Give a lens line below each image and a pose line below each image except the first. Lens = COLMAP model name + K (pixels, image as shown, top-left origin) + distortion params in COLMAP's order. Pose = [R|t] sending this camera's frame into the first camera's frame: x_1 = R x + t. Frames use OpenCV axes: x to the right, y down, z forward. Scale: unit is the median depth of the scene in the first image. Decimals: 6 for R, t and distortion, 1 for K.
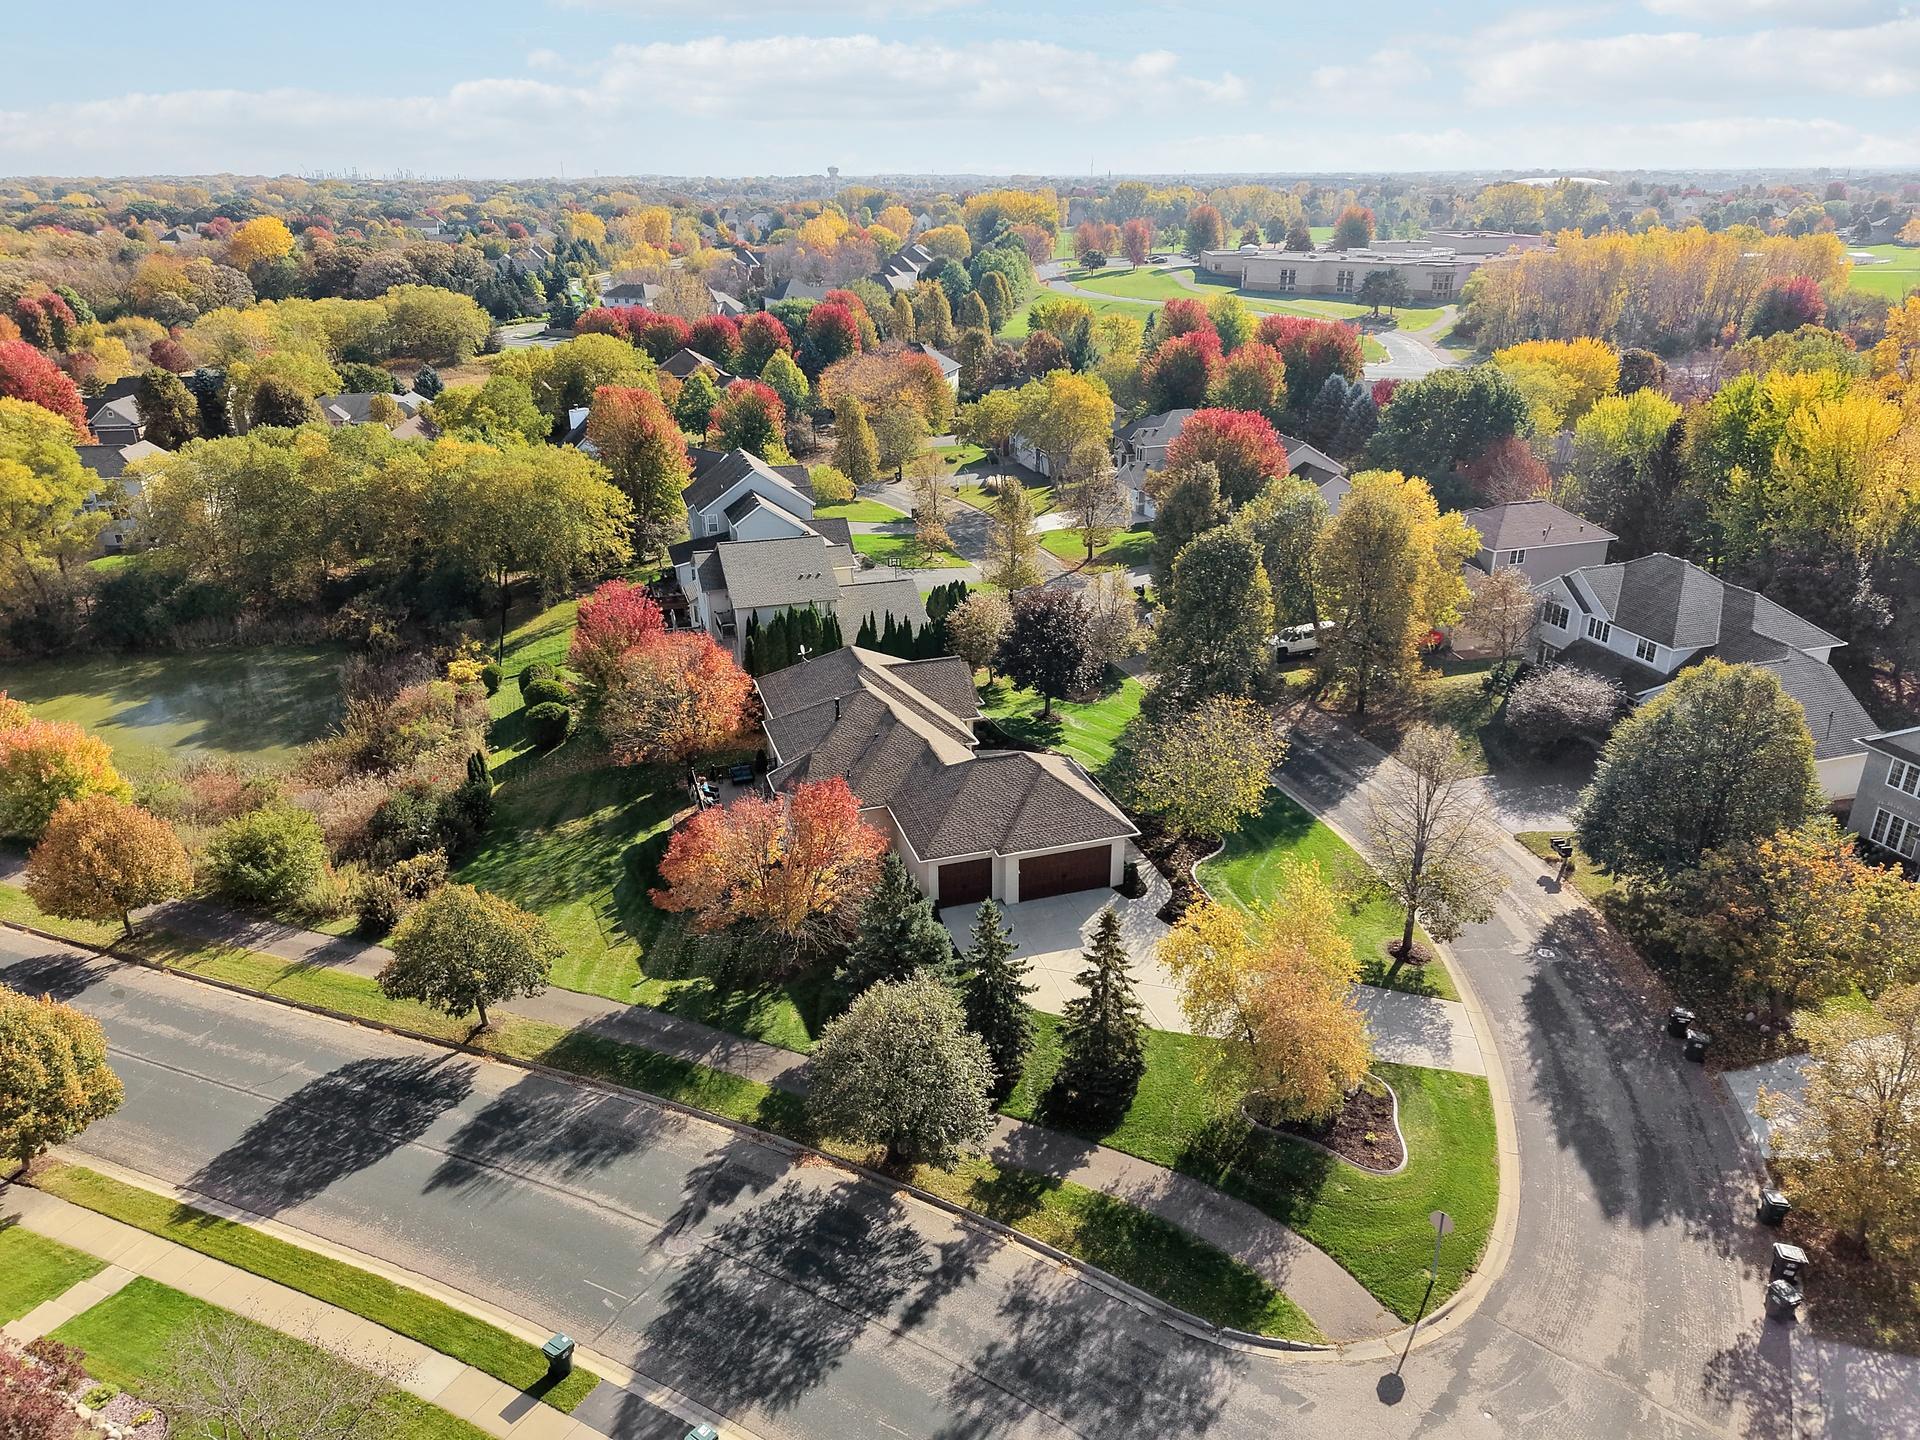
lens RADIAL K [[1274.0, 0, 965.2], [0, 1274.0, 677.1], [0, 0, 1]] dist [0.010097, -0.001372]
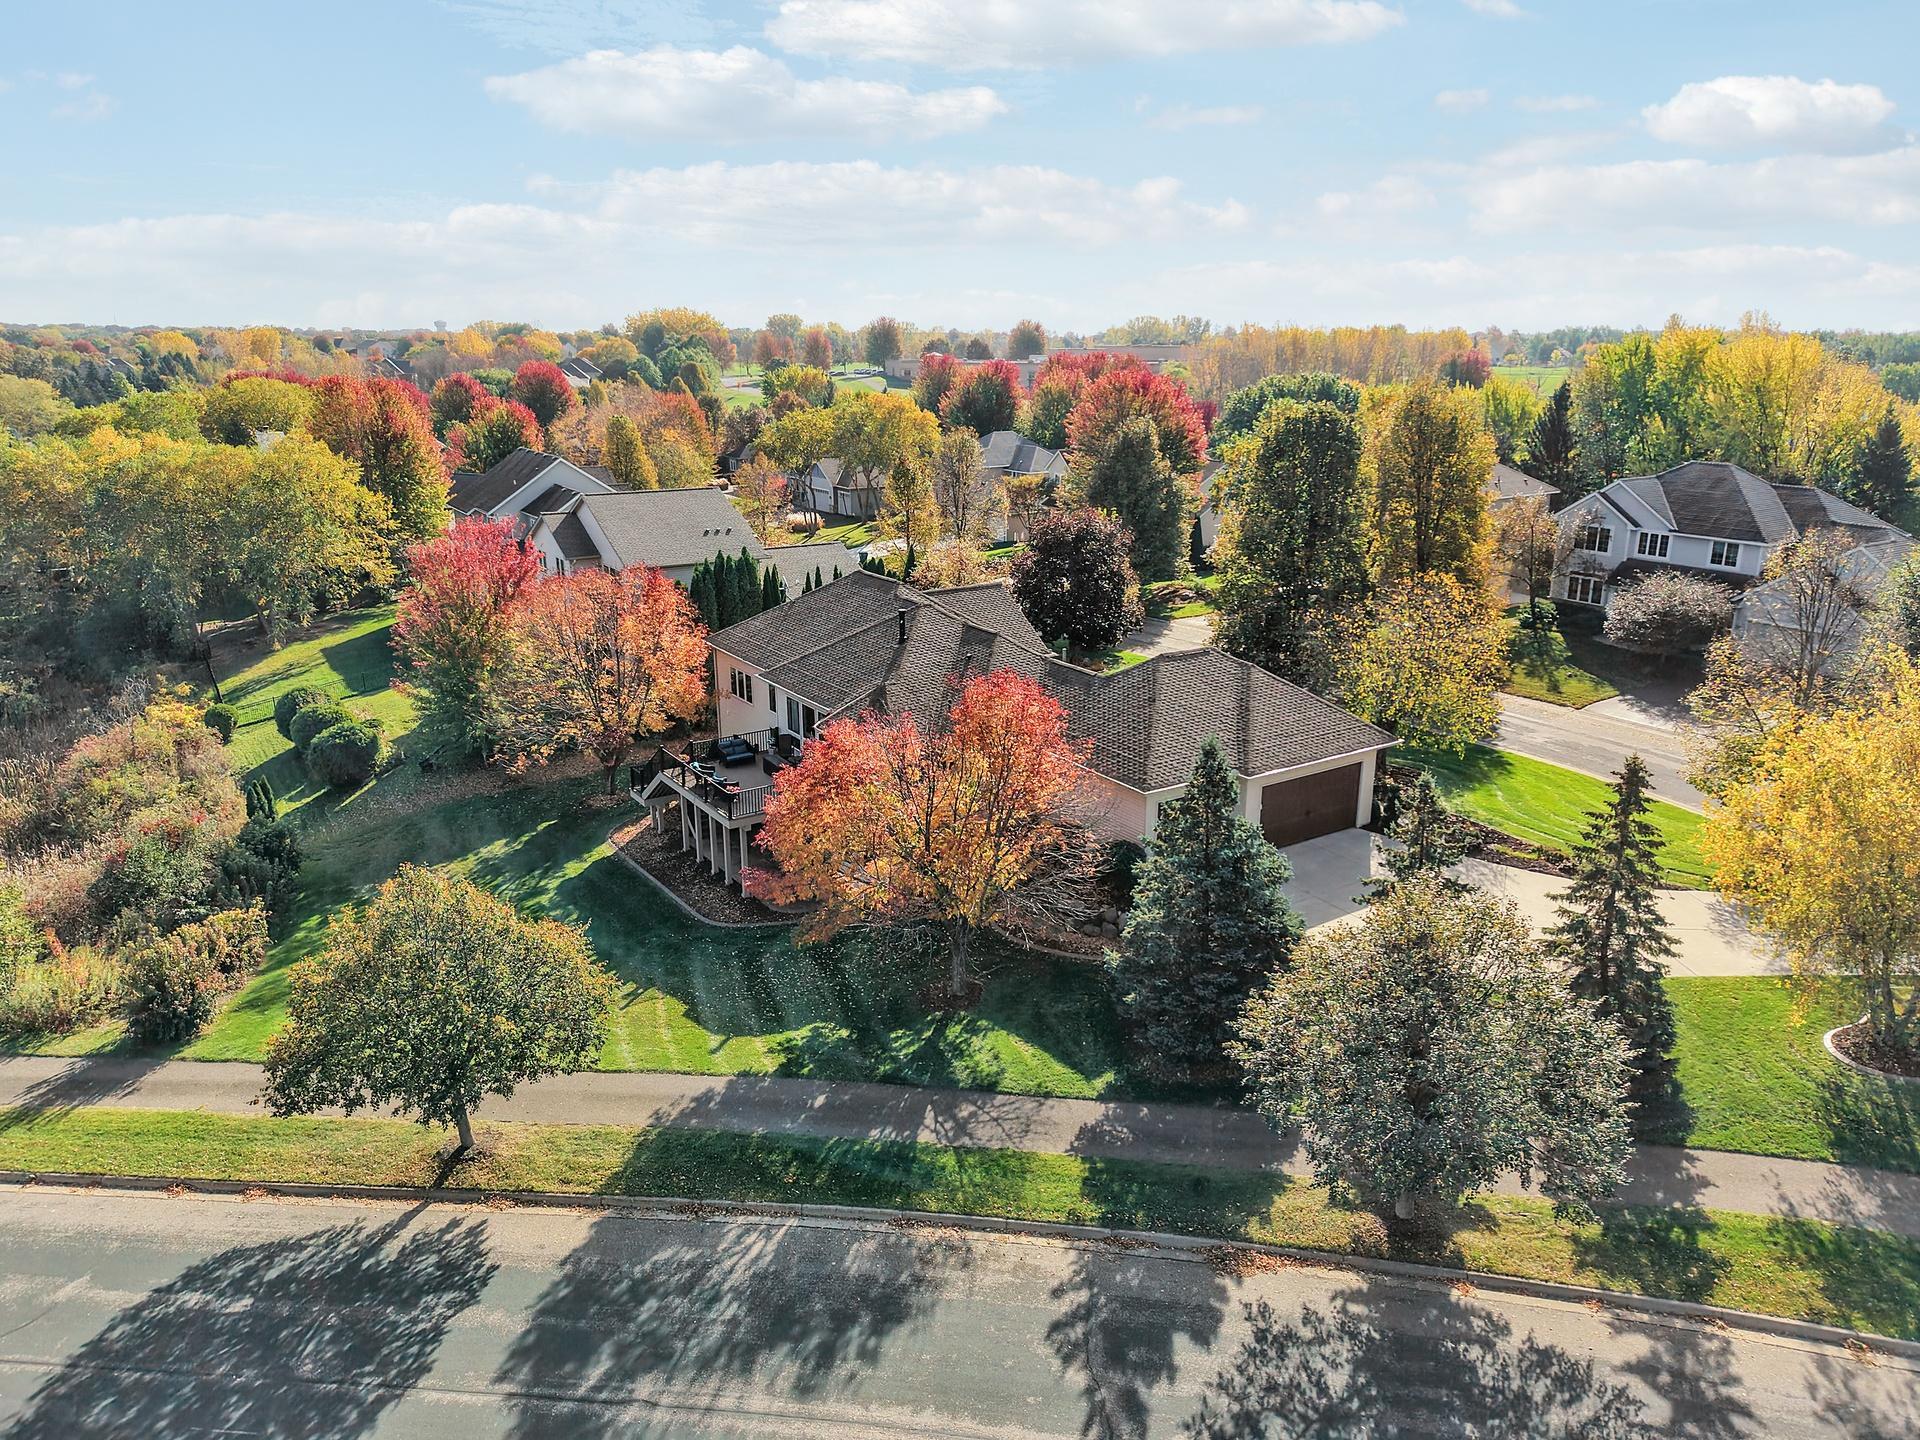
lens RADIAL K [[1285.2, 0, 958.7], [0, 1285.2, 683.2], [0, 0, 1]] dist [0.022913, -0.020121]
pose [[0.962358, -0.061131, 0.264822, -0.322080], [0.090199, 0.990989, -0.099022, 0.158925], [-0.256383, 0.119182, 0.959200, 0.427323]]
